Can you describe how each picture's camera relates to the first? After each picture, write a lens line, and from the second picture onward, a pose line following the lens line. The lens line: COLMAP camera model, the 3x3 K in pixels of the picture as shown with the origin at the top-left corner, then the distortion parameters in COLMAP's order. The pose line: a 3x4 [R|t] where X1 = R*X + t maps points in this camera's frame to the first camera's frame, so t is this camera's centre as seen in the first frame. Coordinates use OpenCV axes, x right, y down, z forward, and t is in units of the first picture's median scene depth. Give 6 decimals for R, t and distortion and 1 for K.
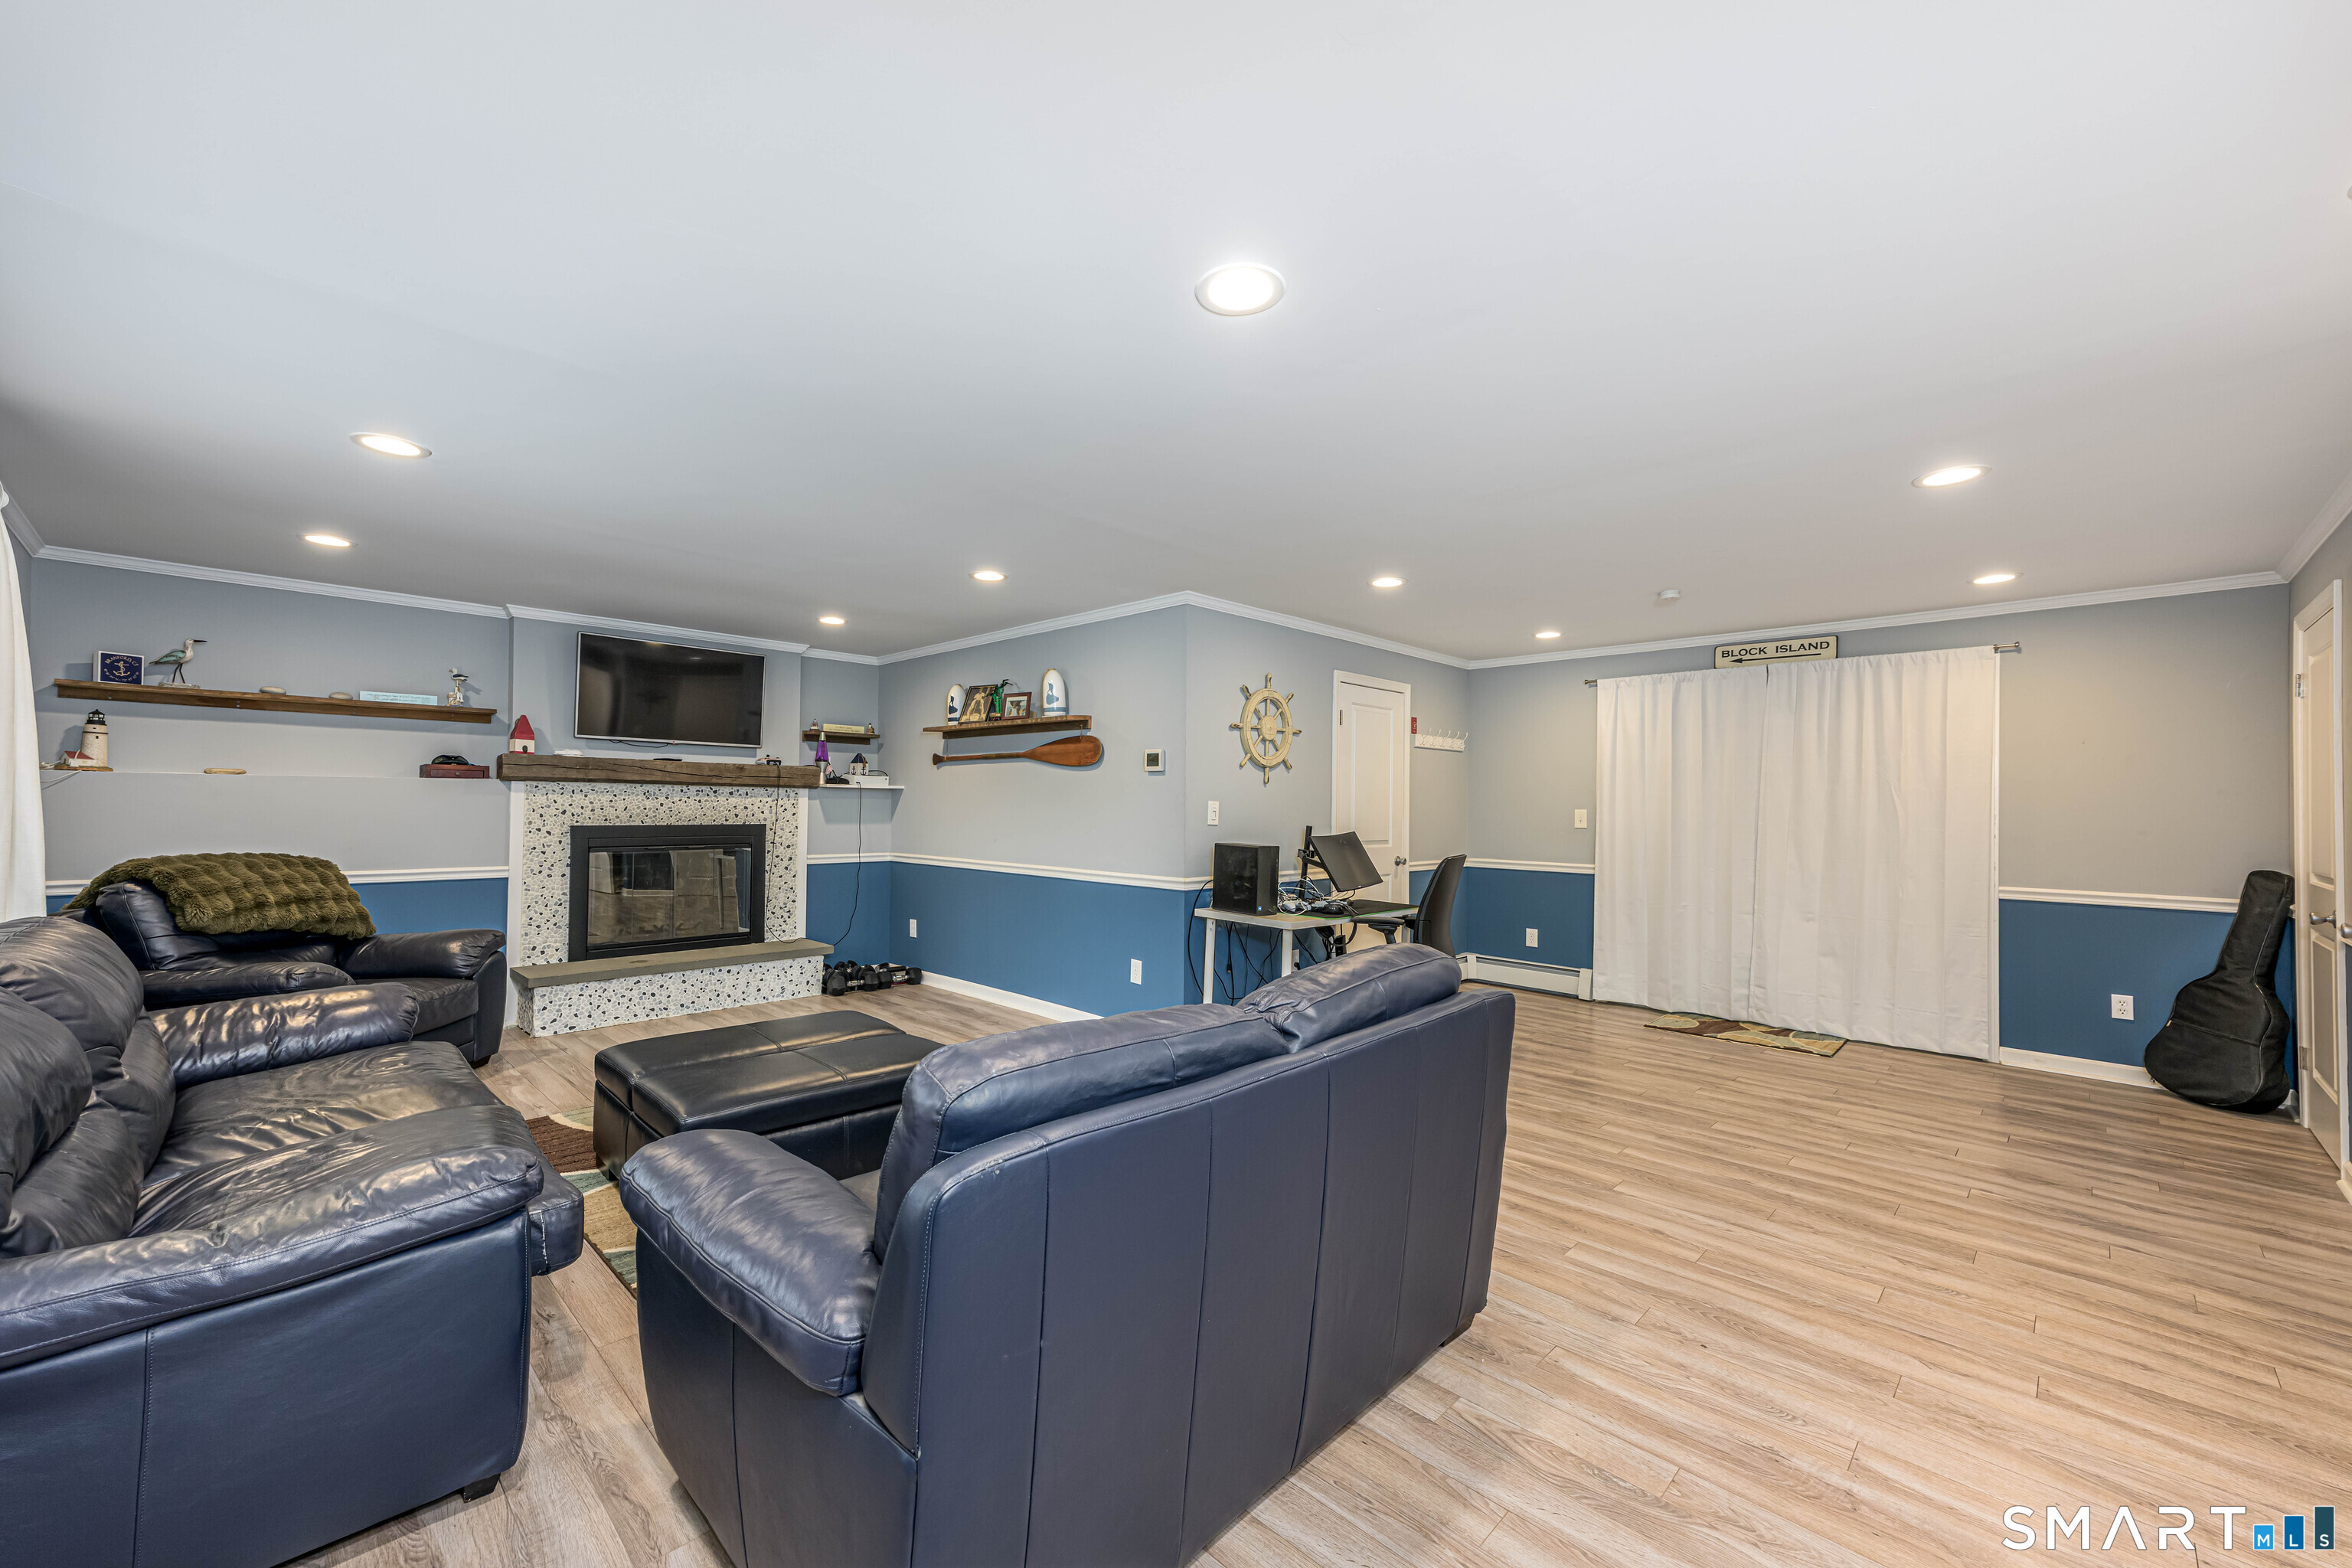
lens RADIAL K [[919.6, 0, 1159.9], [0, 919.6, 795.7], [0, 0, 1]] dist [0.022313, 0.001007]
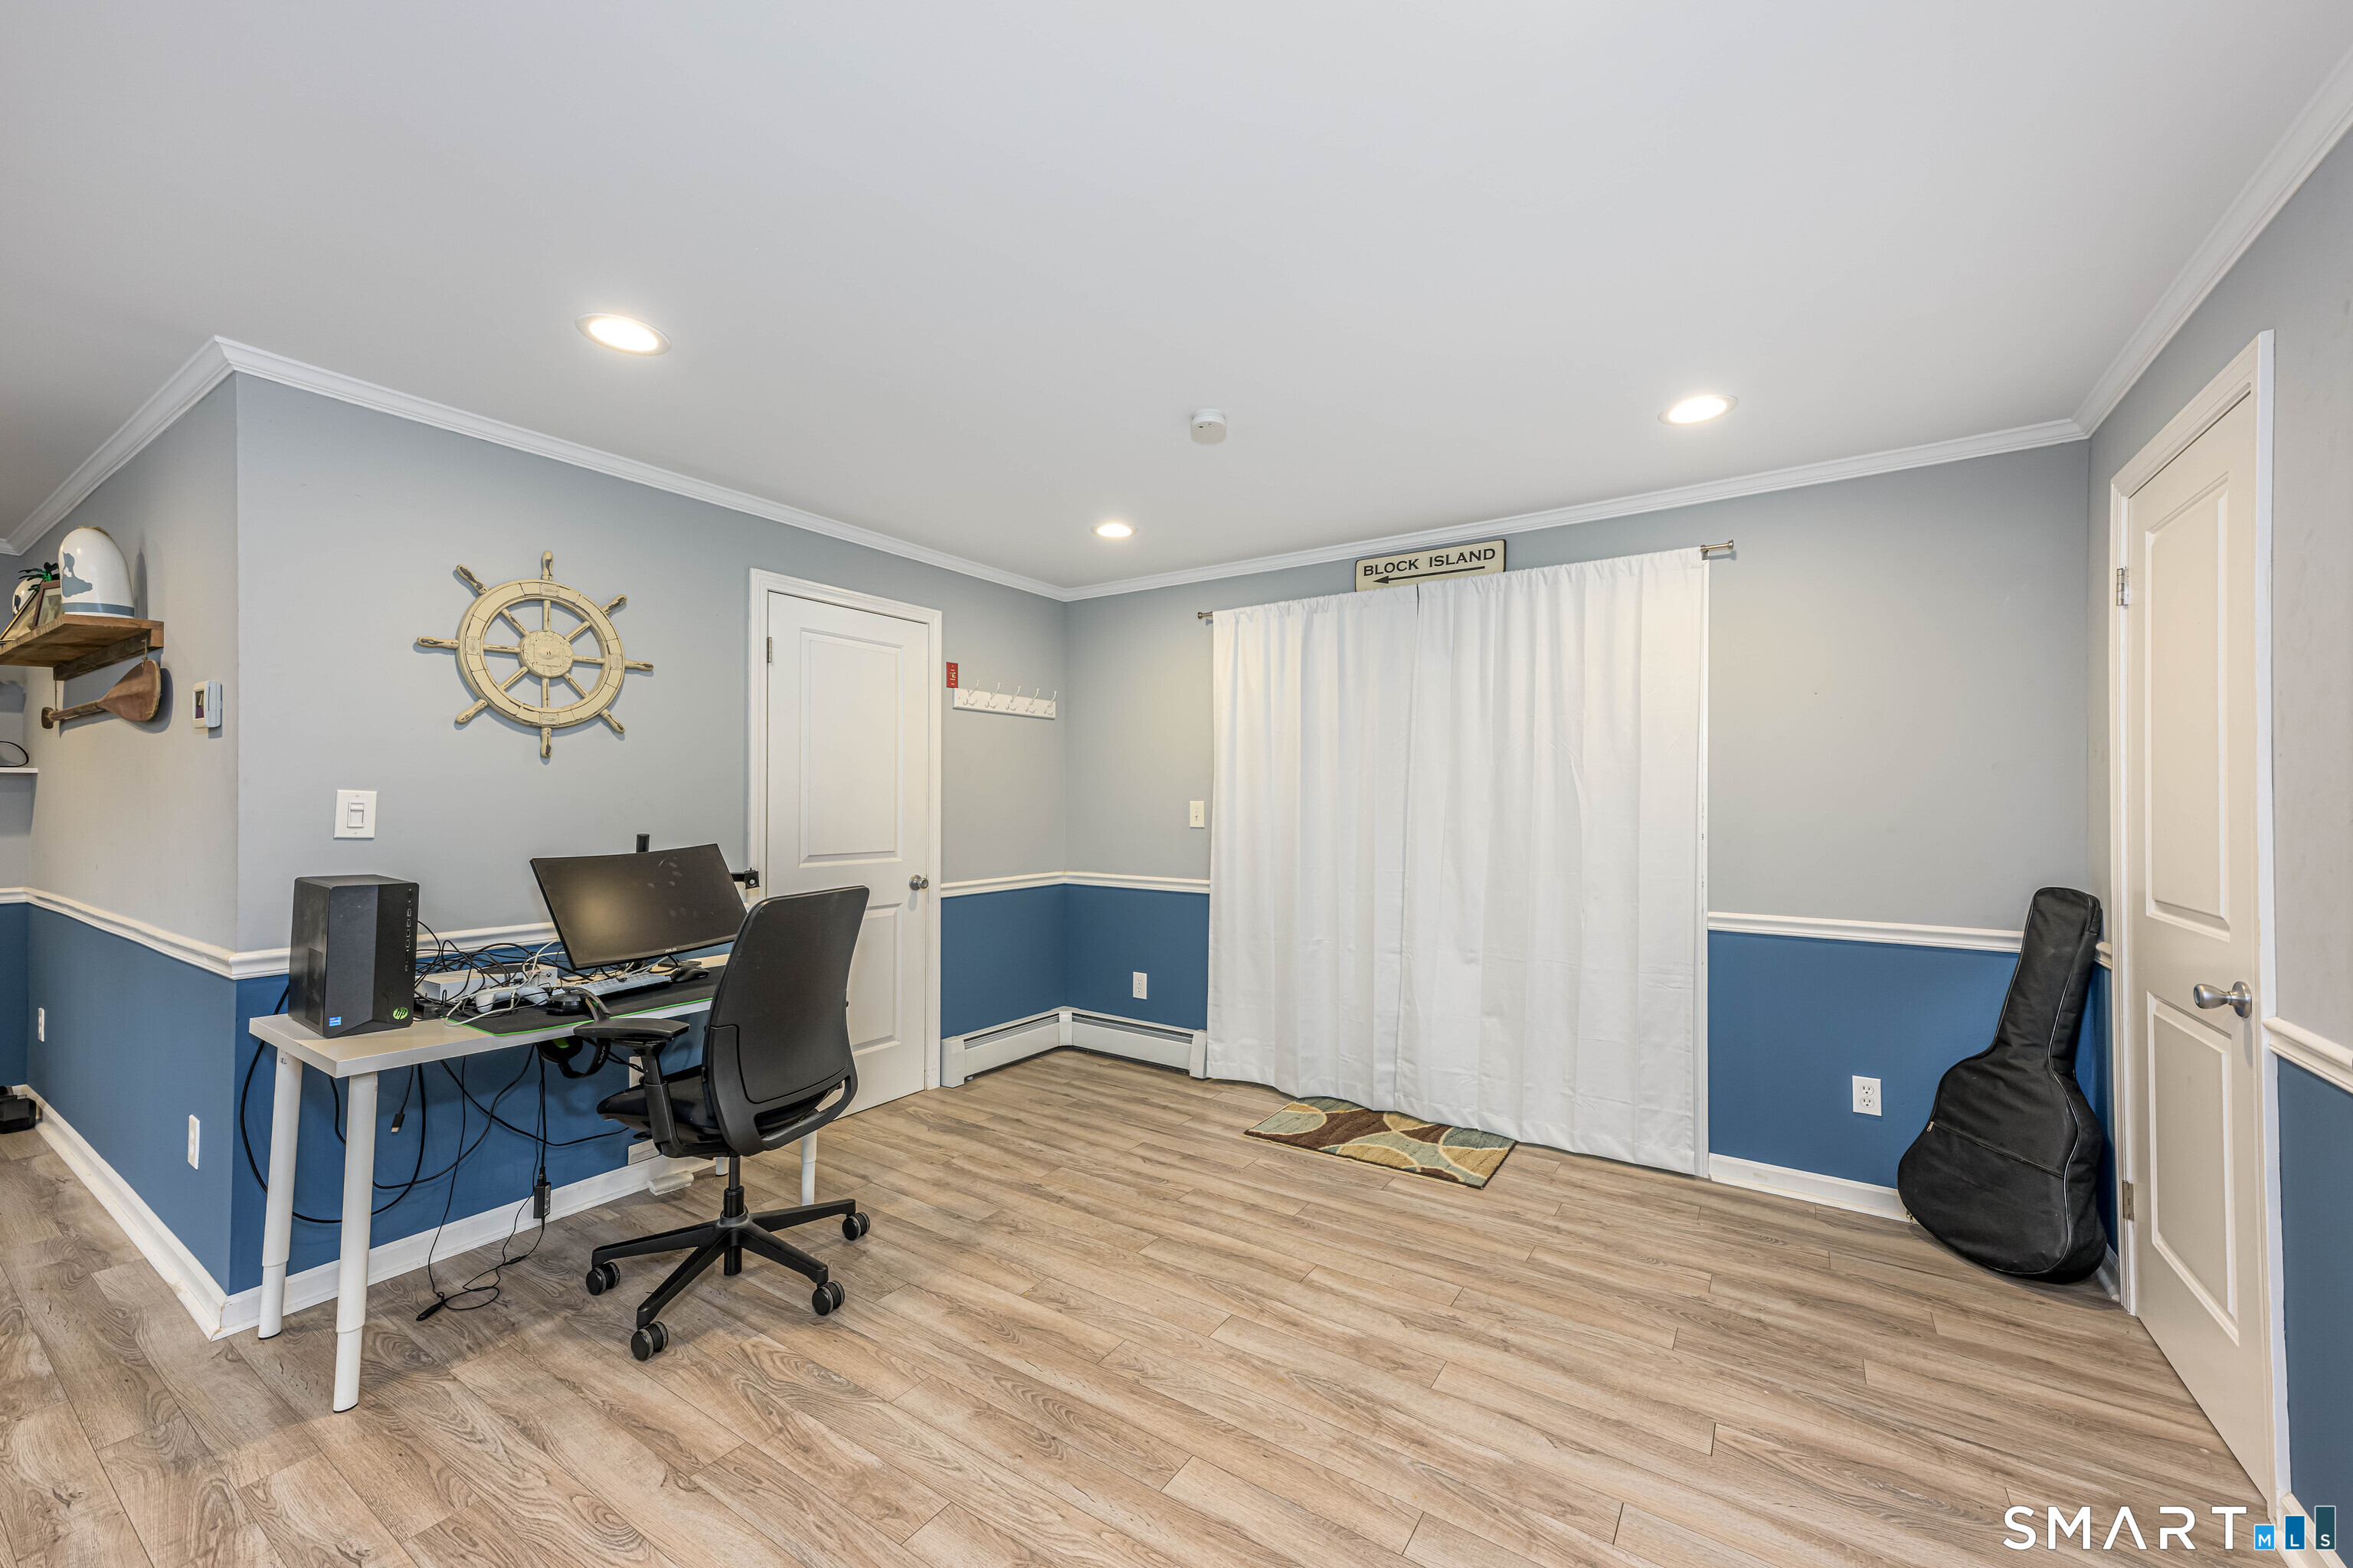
lens RADIAL K [[920.0, 0, 1165.9], [0, 920.0, 796.9], [0, 0, 1]] dist [0.022313, 0.001007]
pose [[0.982508, -0.007357, 0.186076, 0.380690], [0.005827, 0.999945, 0.008769, 0.007510], [-0.186131, -0.007531, 0.982496, 0.409096]]
